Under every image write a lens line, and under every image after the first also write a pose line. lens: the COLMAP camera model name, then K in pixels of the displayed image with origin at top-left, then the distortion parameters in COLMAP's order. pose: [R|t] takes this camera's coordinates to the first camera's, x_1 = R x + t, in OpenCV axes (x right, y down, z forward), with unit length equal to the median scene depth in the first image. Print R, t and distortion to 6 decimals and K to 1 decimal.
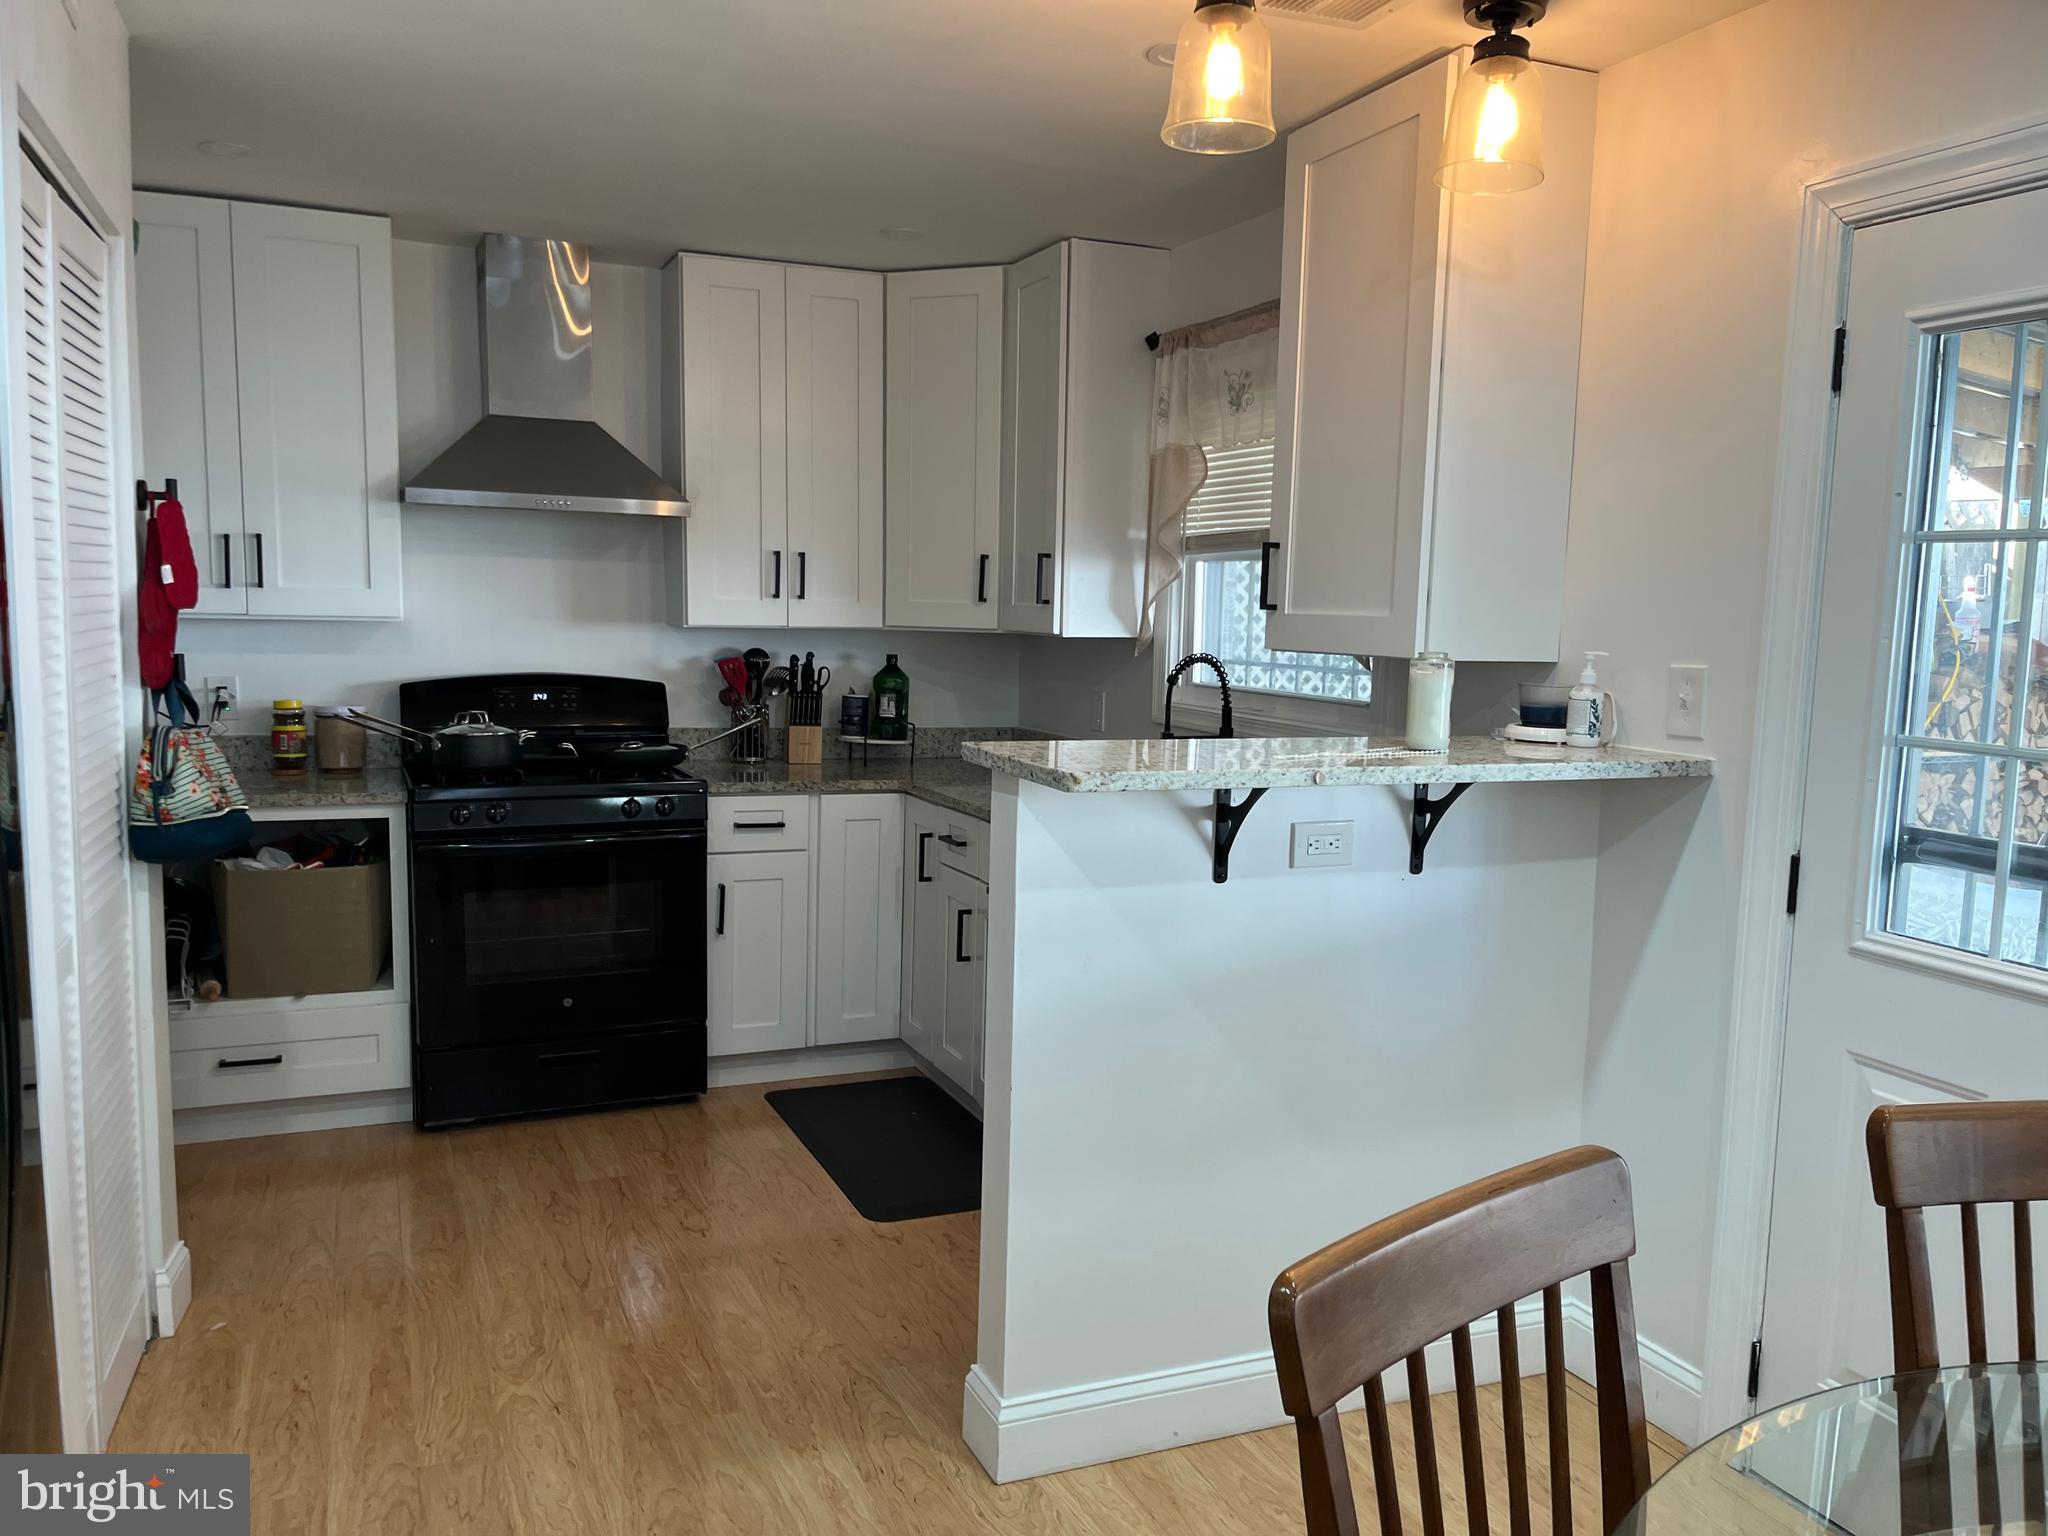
lens RADIAL K [[1543.8, 0, 1013.1], [0, 1543.8, 776.8], [0, 0, 1]] dist [0.064741, -0.093901]
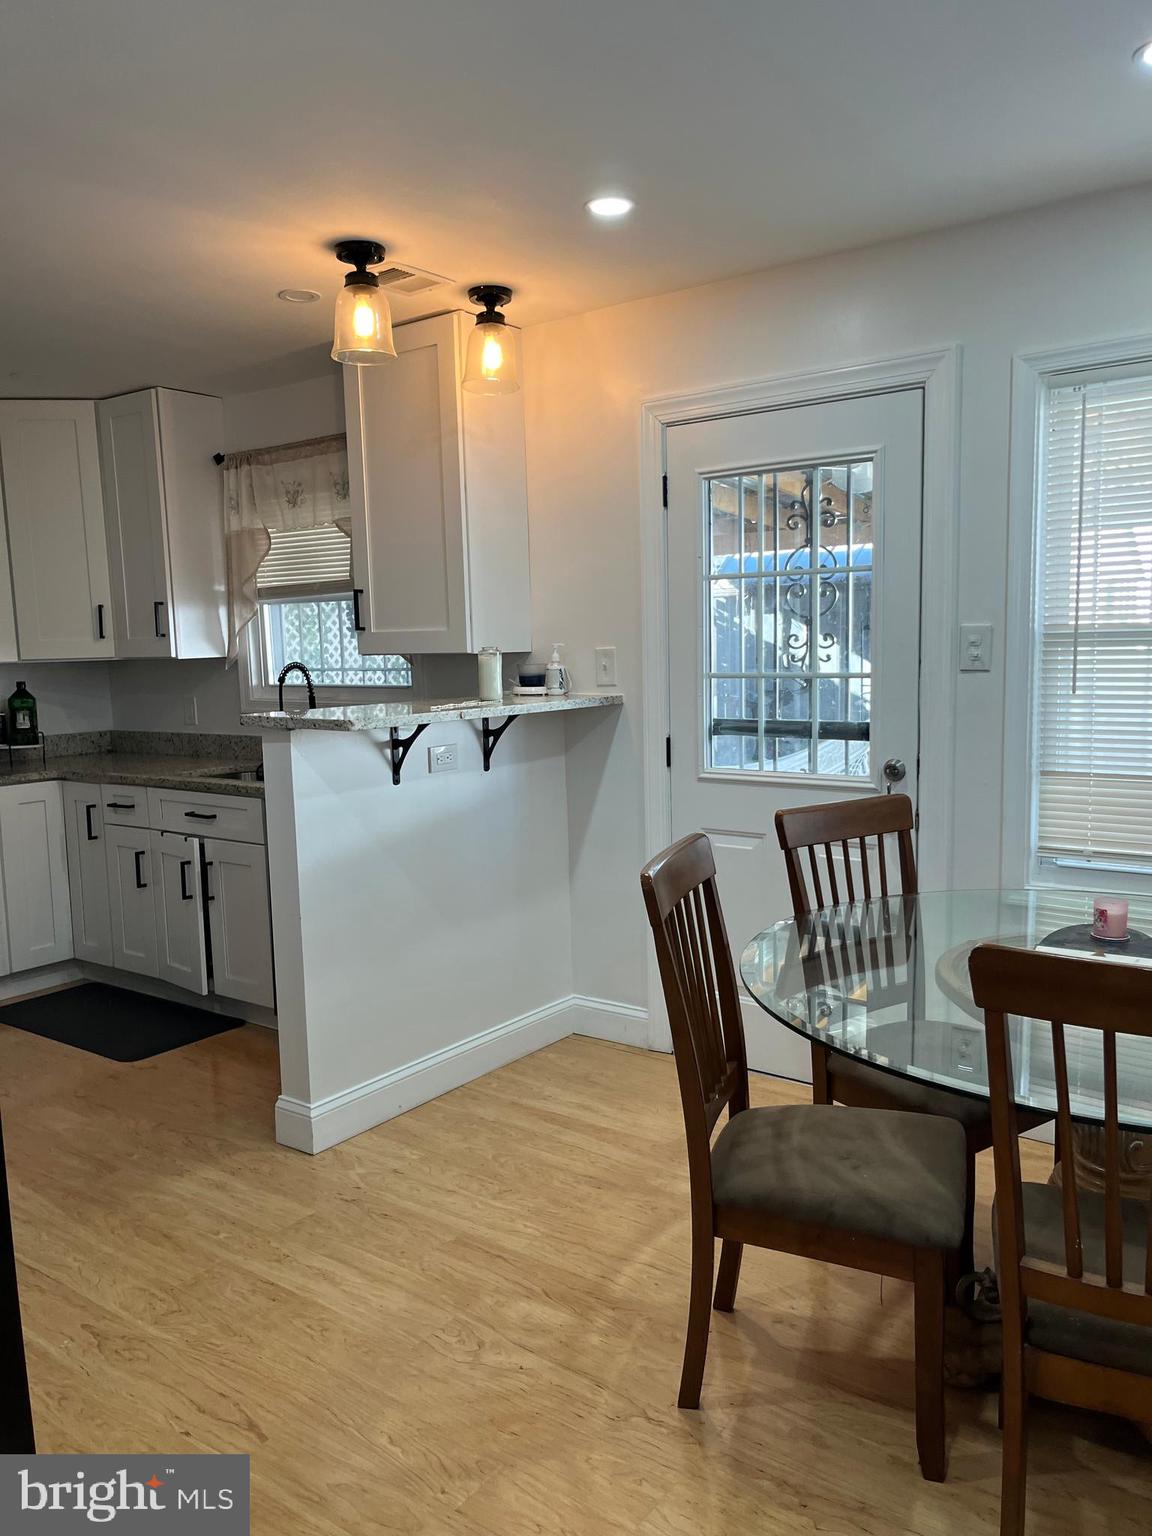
lens RADIAL K [[1157.9, 0, 574.5], [0, 1157.9, 772.6], [0, 0, 1]] dist [0.064741, -0.093901]
pose [[0.862920, -0.105421, 0.494222, -0.240820], [0.104300, 0.994095, 0.029937, 0.026335], [-0.494460, 0.025714, 0.868820, -0.165781]]
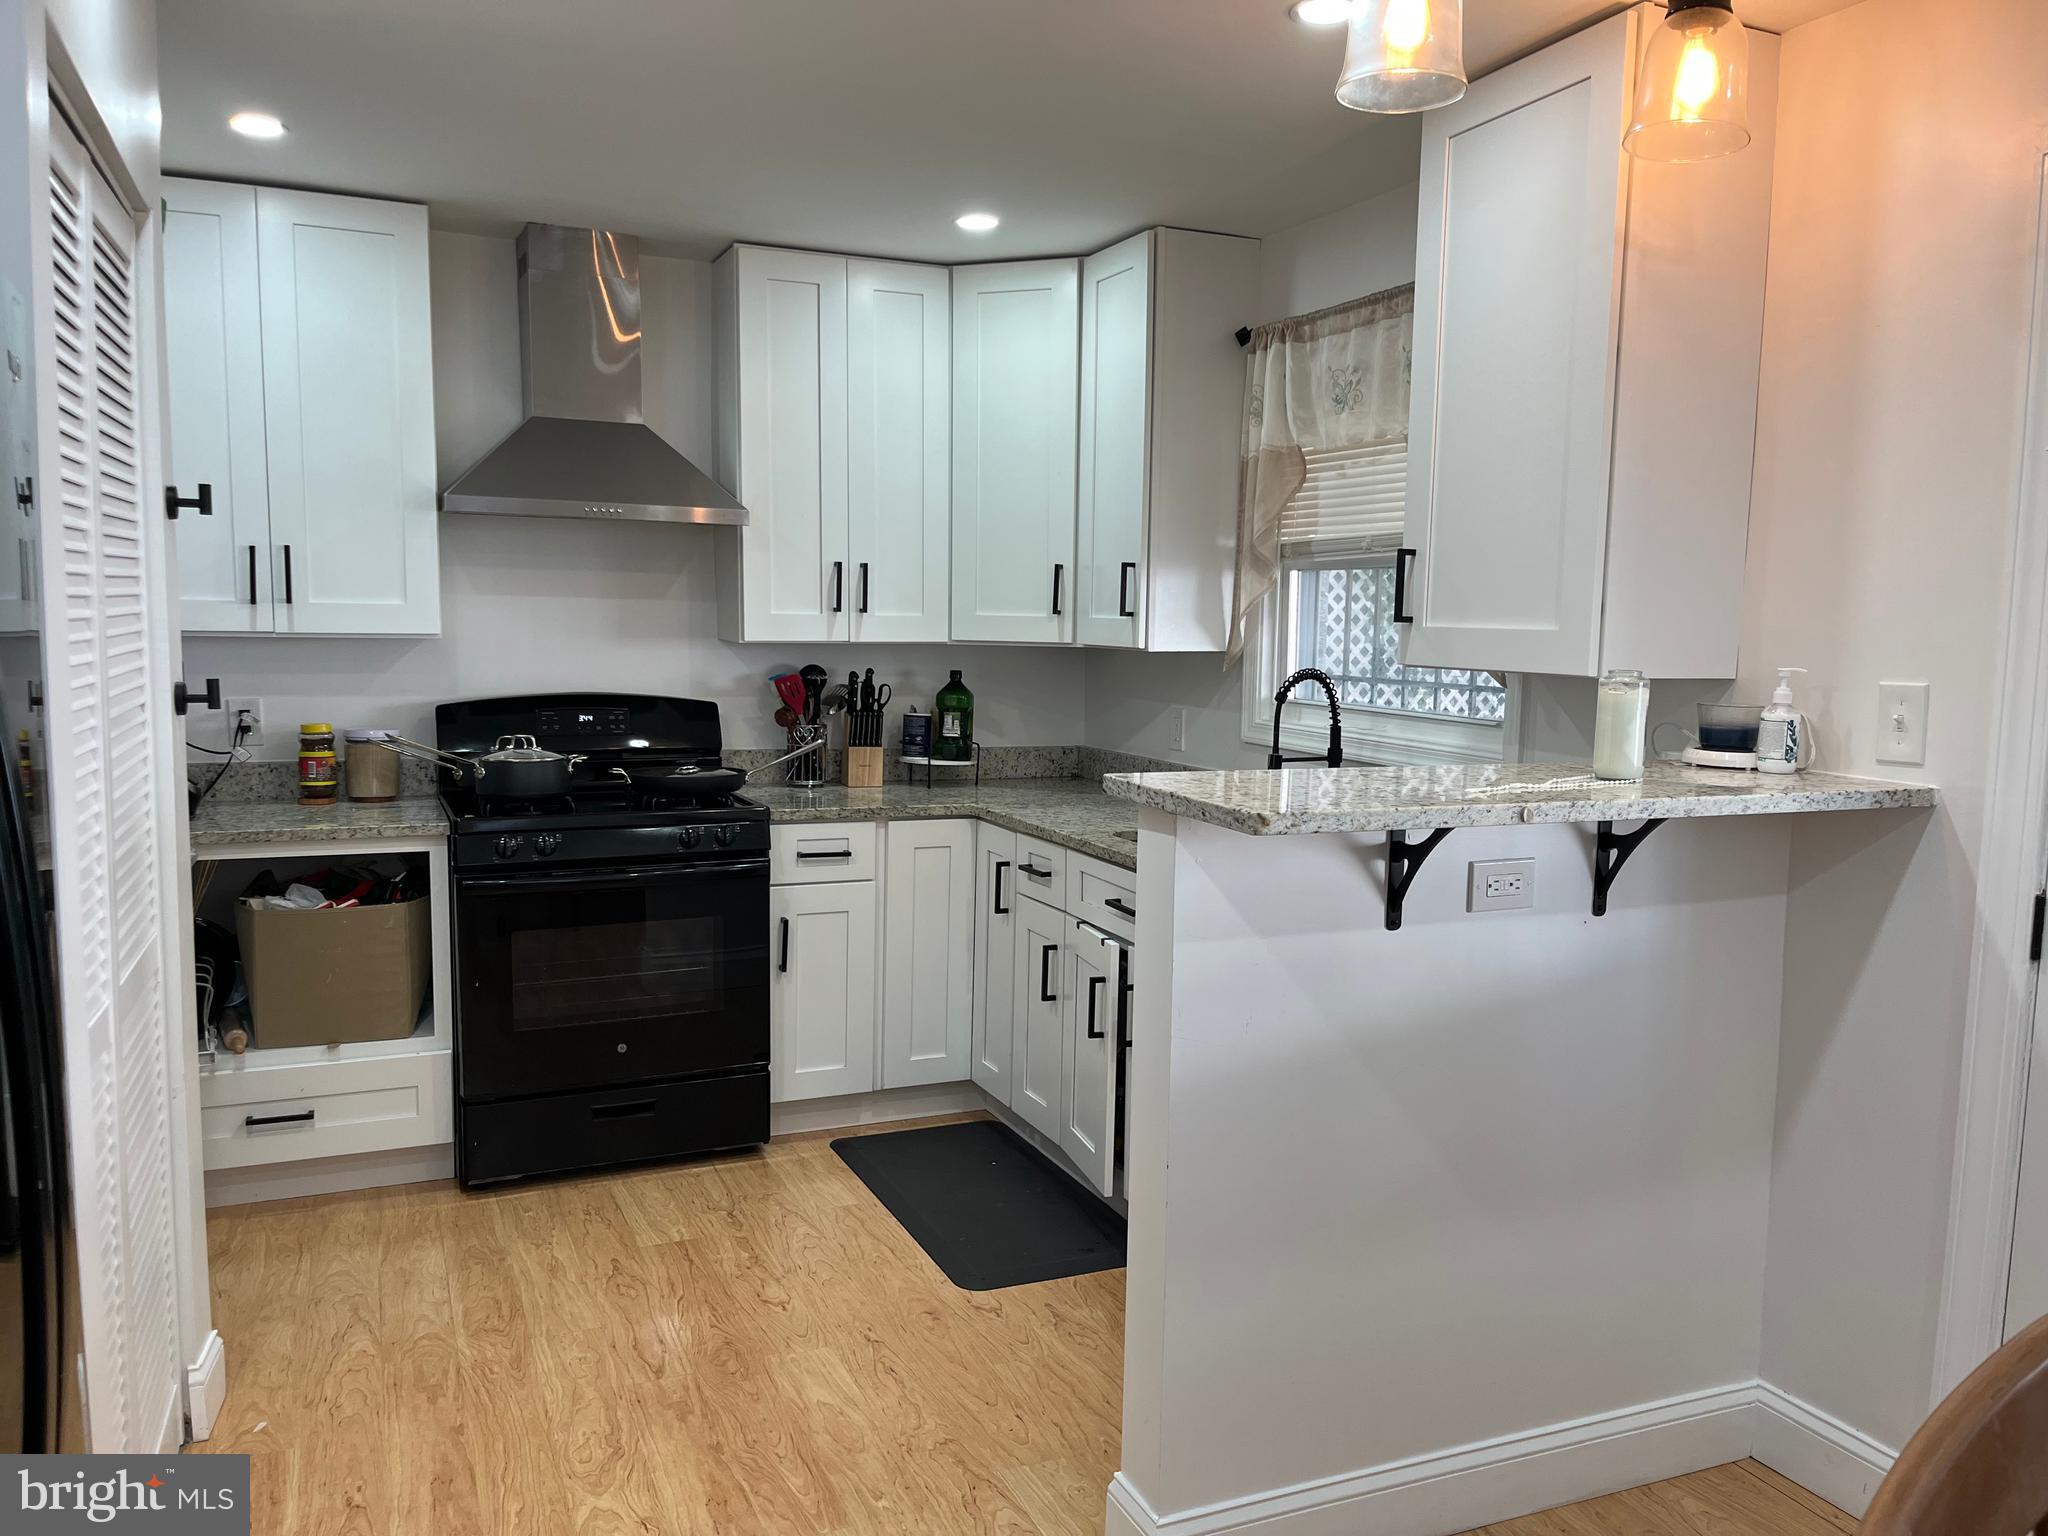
lens RADIAL K [[1543.8, 0, 1036.5], [0, 1543.8, 772.4], [0, 0, 1]] dist [0.064741, -0.093901]
pose [[0.999865, -0.006383, 0.015128, -0.060641], [0.006521, 0.999938, -0.009071, -0.011088], [-0.015069, 0.009169, 0.999844, 0.077816]]
